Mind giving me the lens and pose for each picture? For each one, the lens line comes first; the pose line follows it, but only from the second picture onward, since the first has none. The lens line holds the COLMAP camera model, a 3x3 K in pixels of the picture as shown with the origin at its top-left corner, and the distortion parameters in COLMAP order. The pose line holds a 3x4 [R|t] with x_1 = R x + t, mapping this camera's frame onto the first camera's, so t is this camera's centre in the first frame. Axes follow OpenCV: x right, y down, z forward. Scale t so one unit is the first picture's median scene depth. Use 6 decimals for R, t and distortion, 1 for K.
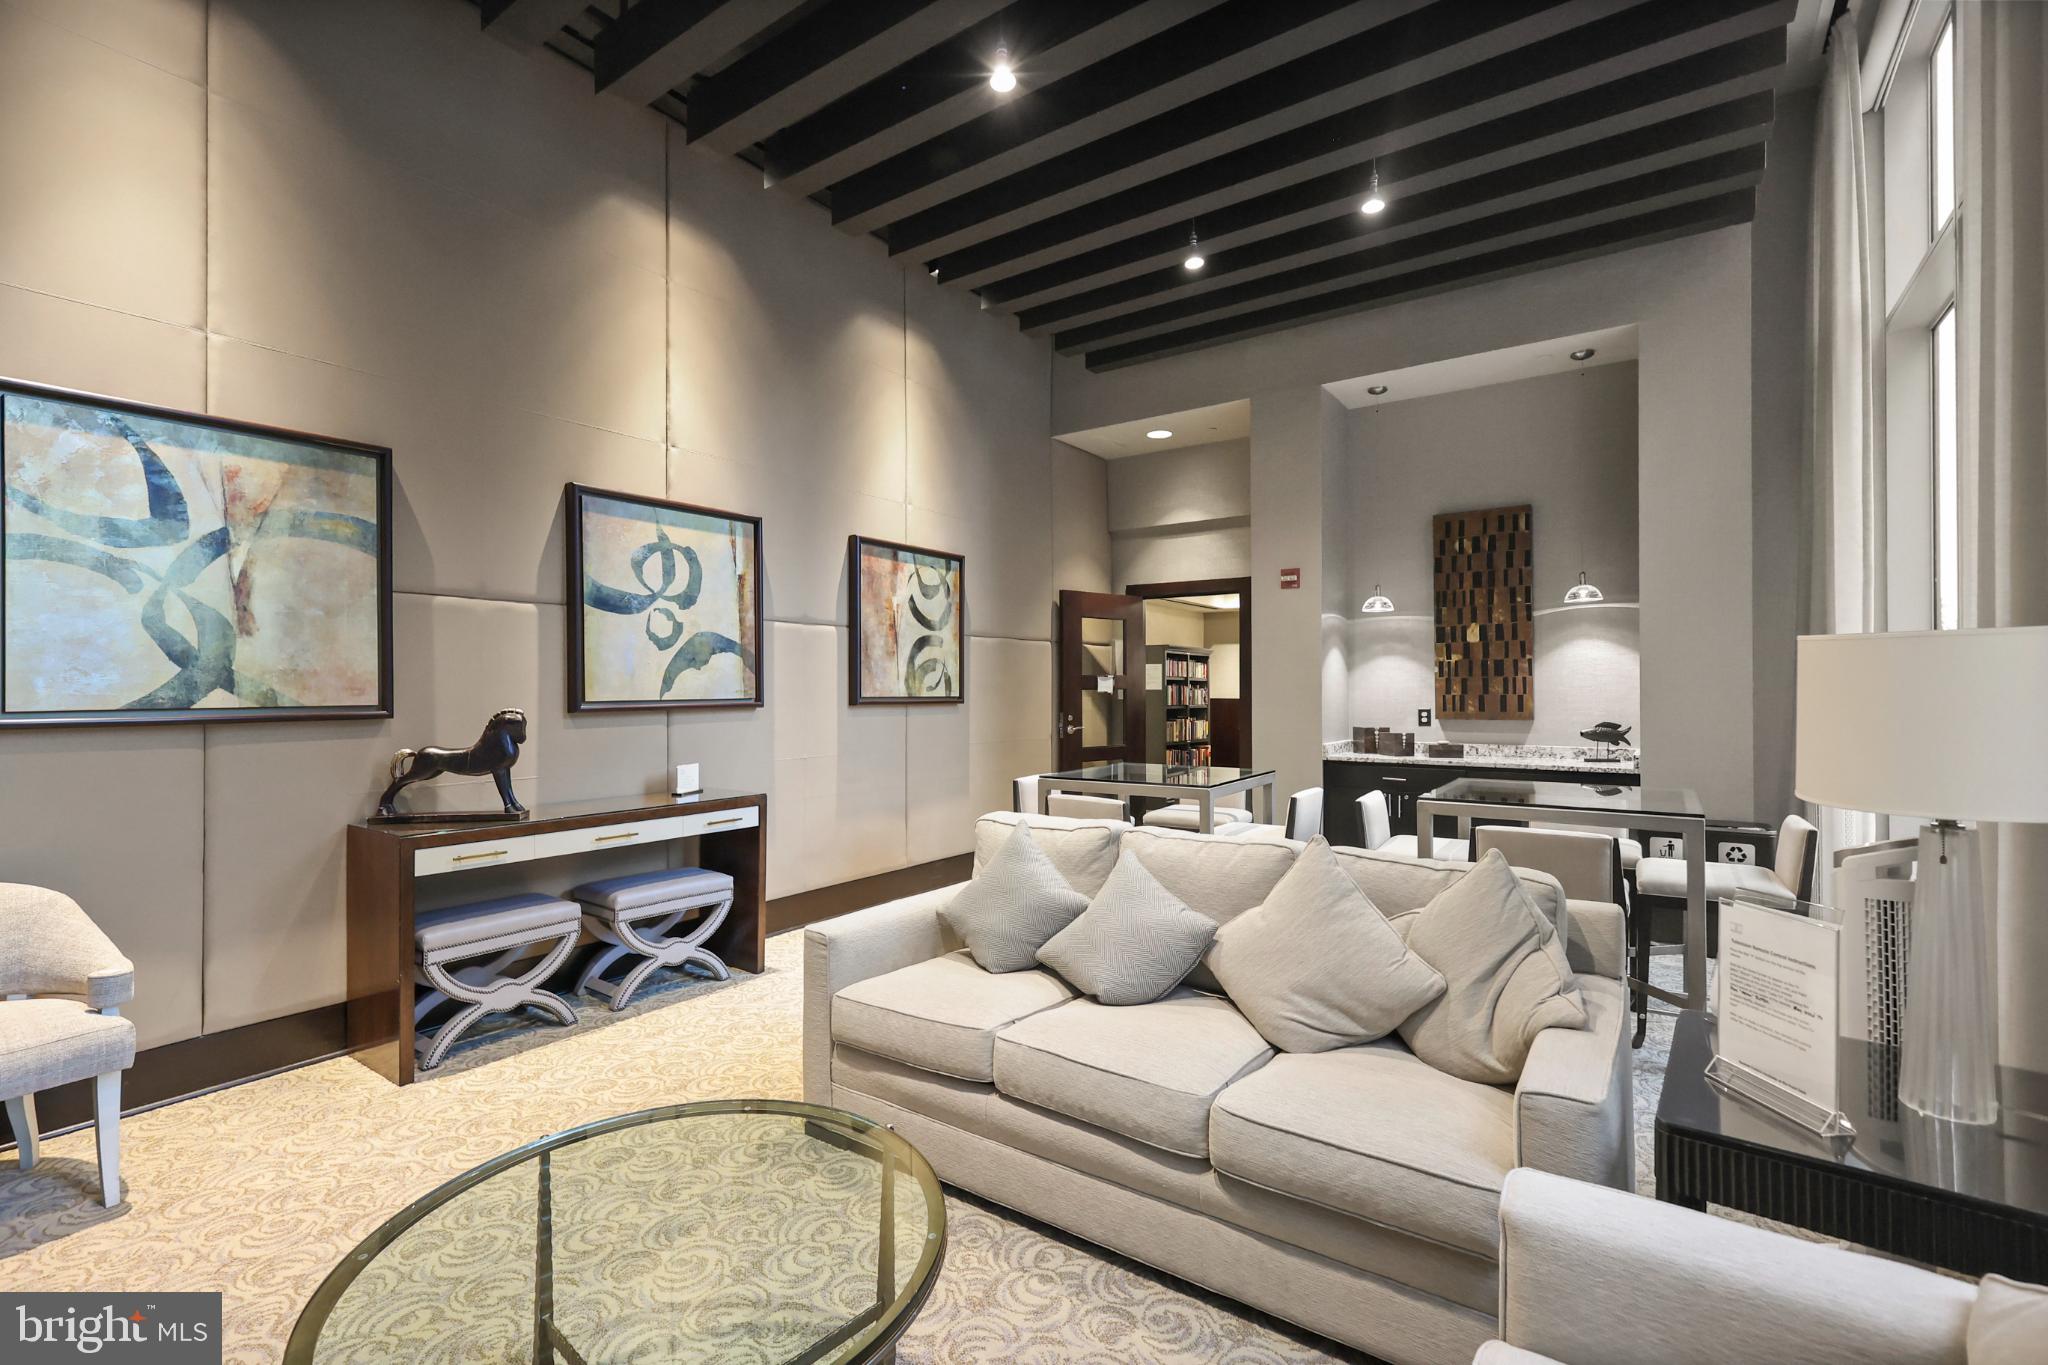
lens RADIAL K [[895.0, 0, 1027.8], [0, 895.0, 686.9], [0, 0, 1]] dist [-0.002644, 0.000359]
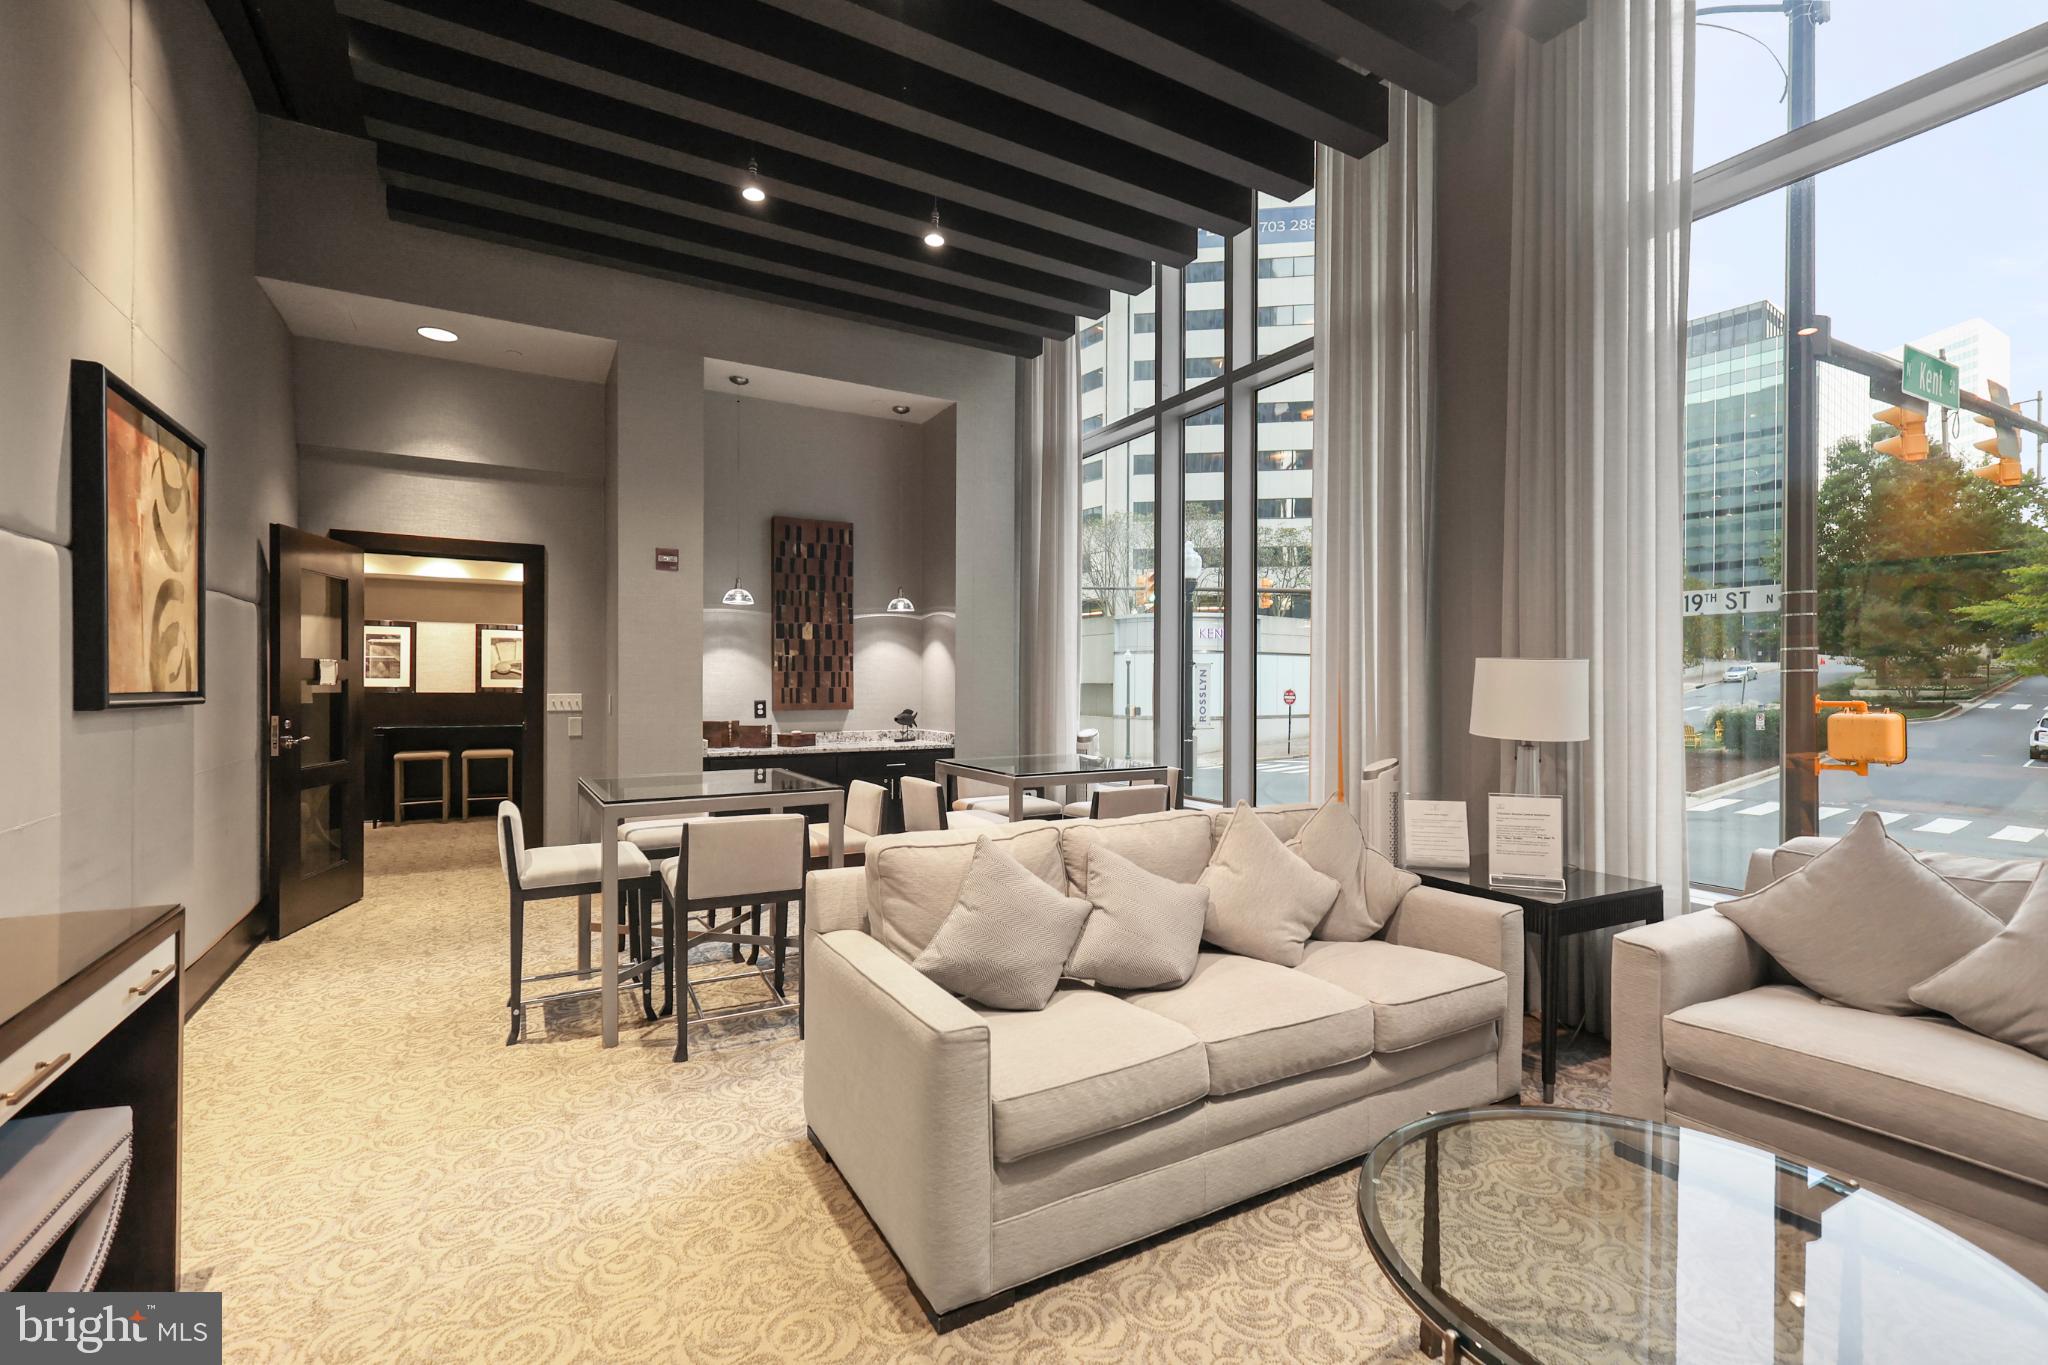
lens RADIAL K [[895.0, 0, 1026.9], [0, 895.0, 687.4], [0, 0, 1]] dist [-0.002644, 0.000359]
pose [[0.417806, -0.000992, 0.908536, -0.389457], [-0.008827, 0.999948, 0.005151, 0.000550], [-0.908493, -0.010171, 0.417776, 0.303691]]
